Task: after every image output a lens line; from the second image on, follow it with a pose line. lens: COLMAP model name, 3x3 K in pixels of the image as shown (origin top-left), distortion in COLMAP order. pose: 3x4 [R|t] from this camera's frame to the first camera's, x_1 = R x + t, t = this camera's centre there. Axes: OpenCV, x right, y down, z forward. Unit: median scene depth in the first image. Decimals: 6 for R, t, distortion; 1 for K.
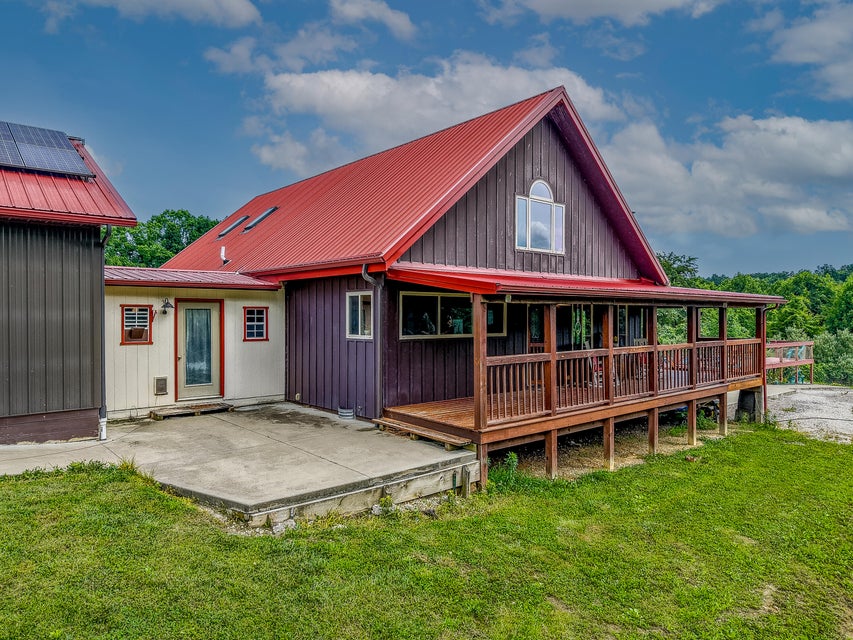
lens RADIAL K [[569.0, 0, 419.7], [0, 569.0, 322.1], [0, 0, 1]] dist [0.032170, -0.028234]
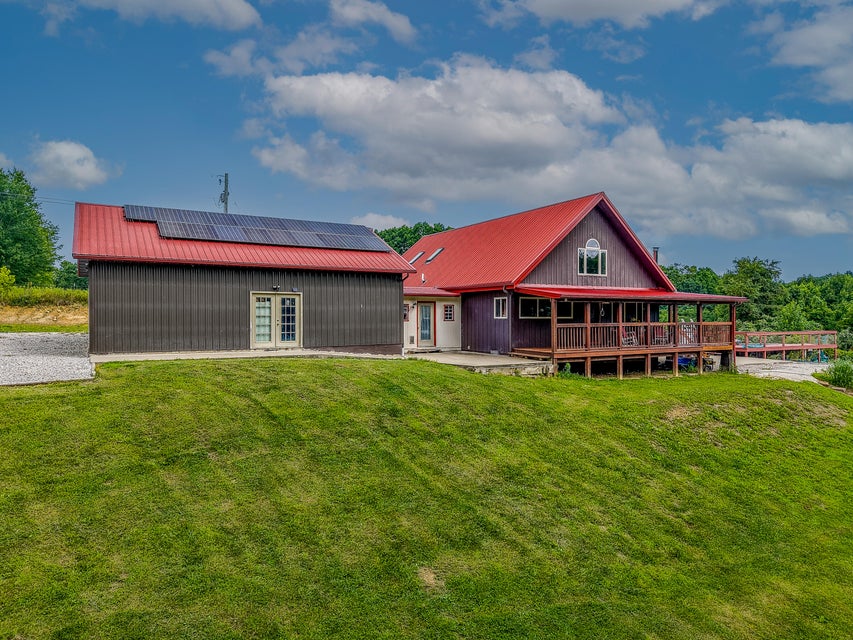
lens RADIAL K [[569.0, 0, 419.7], [0, 569.0, 322.1], [0, 0, 1]] dist [0.032170, -0.028234]
pose [[0.983646, -0.000380, -0.180115, -0.016270], [-0.000232, 0.999994, -0.003377, 0.046967], [0.180115, 0.003364, 0.983640, -1.150684]]
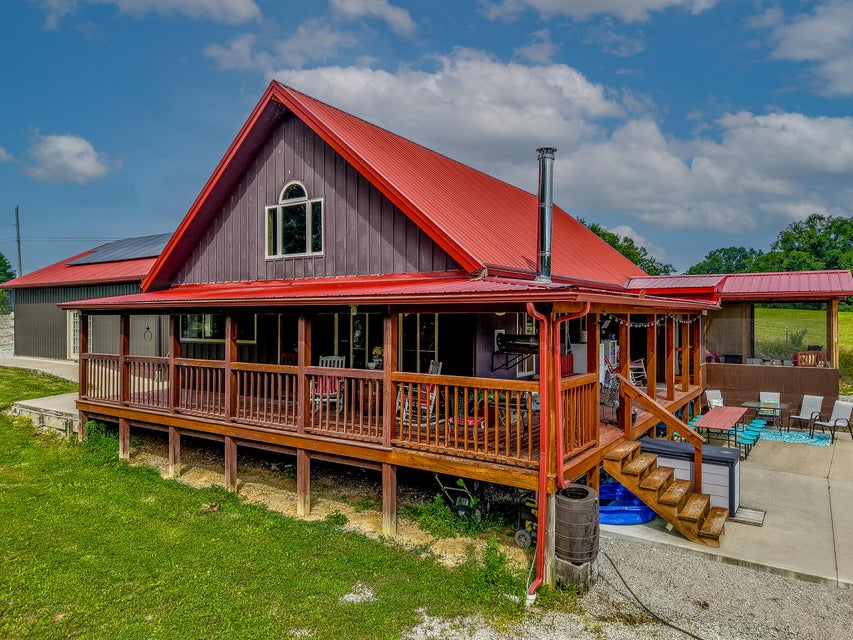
lens RADIAL K [[569.0, 0, 419.7], [0, 569.0, 322.1], [0, 0, 1]] dist [0.032170, -0.028234]
pose [[0.255787, 0.007005, -0.966708, 1.170113], [-0.013435, 0.999903, 0.003690, -0.025470], [0.966640, 0.012043, 0.255857, 0.930064]]
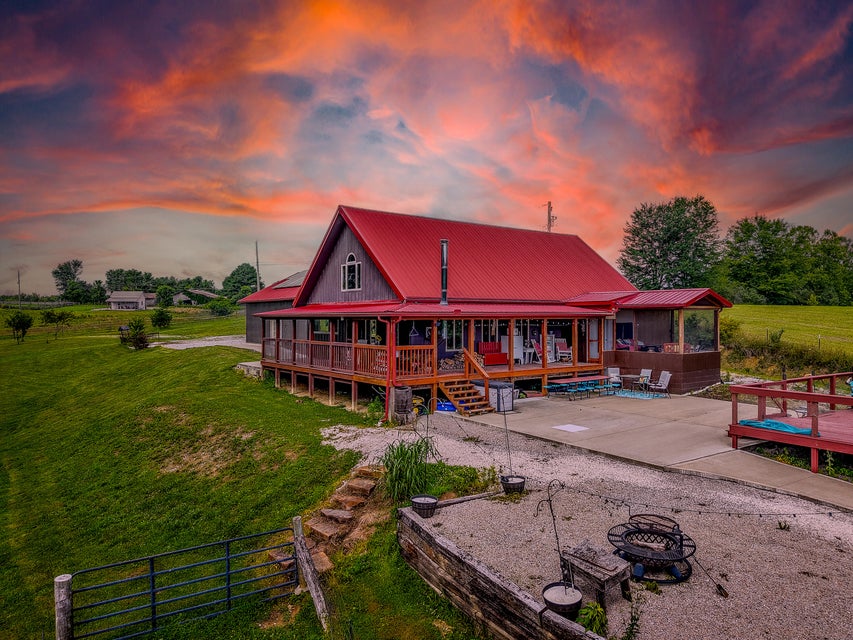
lens RADIAL K [[569.0, 0, 419.7], [0, 569.0, 322.1], [0, 0, 1]] dist [0.032170, -0.028234]
pose [[-0.089196, 0.005811, -0.995997, 2.020099], [-0.012172, 0.999902, 0.006924, -0.038527], [0.995940, 0.012740, -0.089116, 1.344971]]
